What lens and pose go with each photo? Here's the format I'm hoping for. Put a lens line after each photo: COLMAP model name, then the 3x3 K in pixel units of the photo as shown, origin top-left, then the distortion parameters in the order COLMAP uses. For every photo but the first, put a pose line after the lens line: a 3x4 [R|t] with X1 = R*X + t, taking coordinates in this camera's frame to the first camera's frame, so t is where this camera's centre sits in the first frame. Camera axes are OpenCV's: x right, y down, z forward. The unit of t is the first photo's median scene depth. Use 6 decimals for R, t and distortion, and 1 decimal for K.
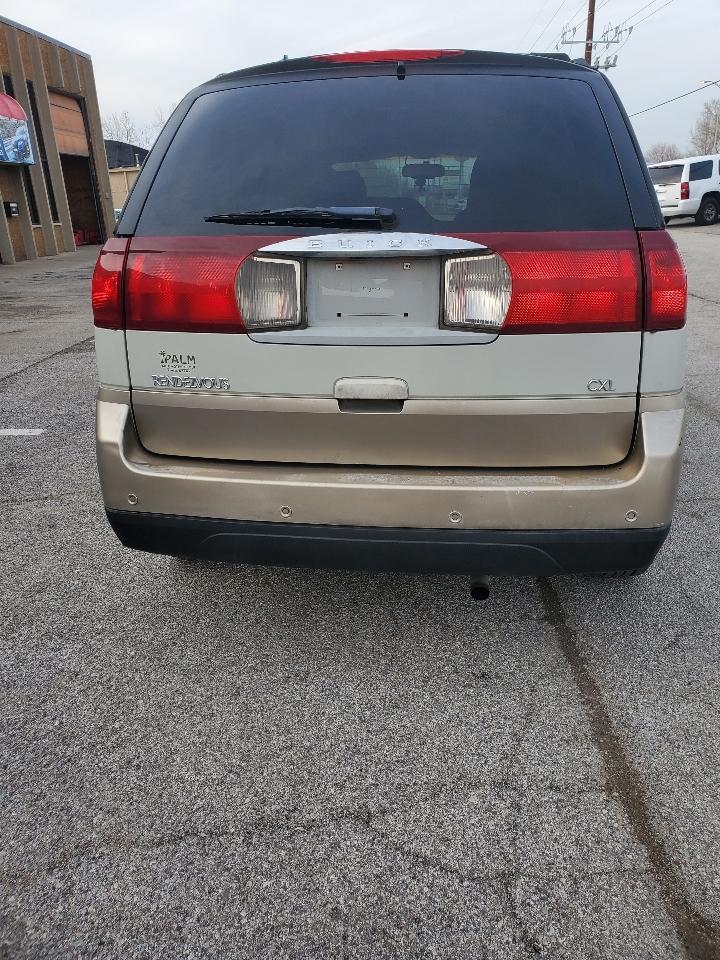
lens RADIAL K [[760.3, 0, 362.3], [0, 760.3, 463.9], [0, 0, 1]] dist [0.039249, -0.028062]
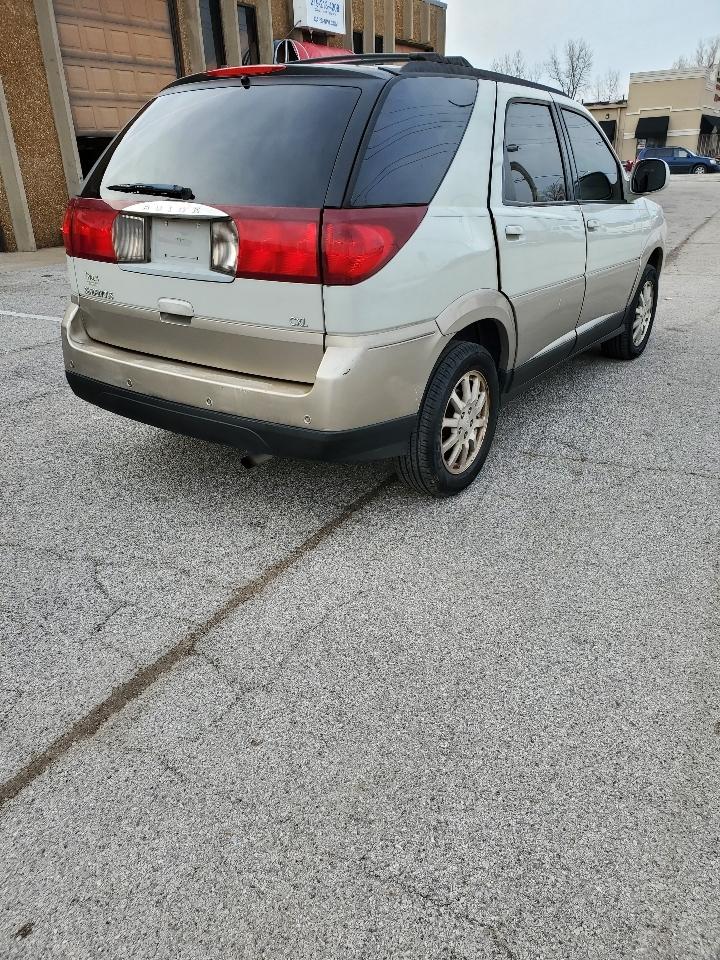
lens RADIAL K [[760.3, 0, 356.7], [0, 760.3, 484.2], [0, 0, 1]] dist [0.039249, -0.028062]
pose [[0.885732, 0.197443, -0.420114, 1.031757], [-0.160425, 0.979467, 0.122099, 0.001171], [0.435595, -0.040750, 0.899220, -0.213048]]
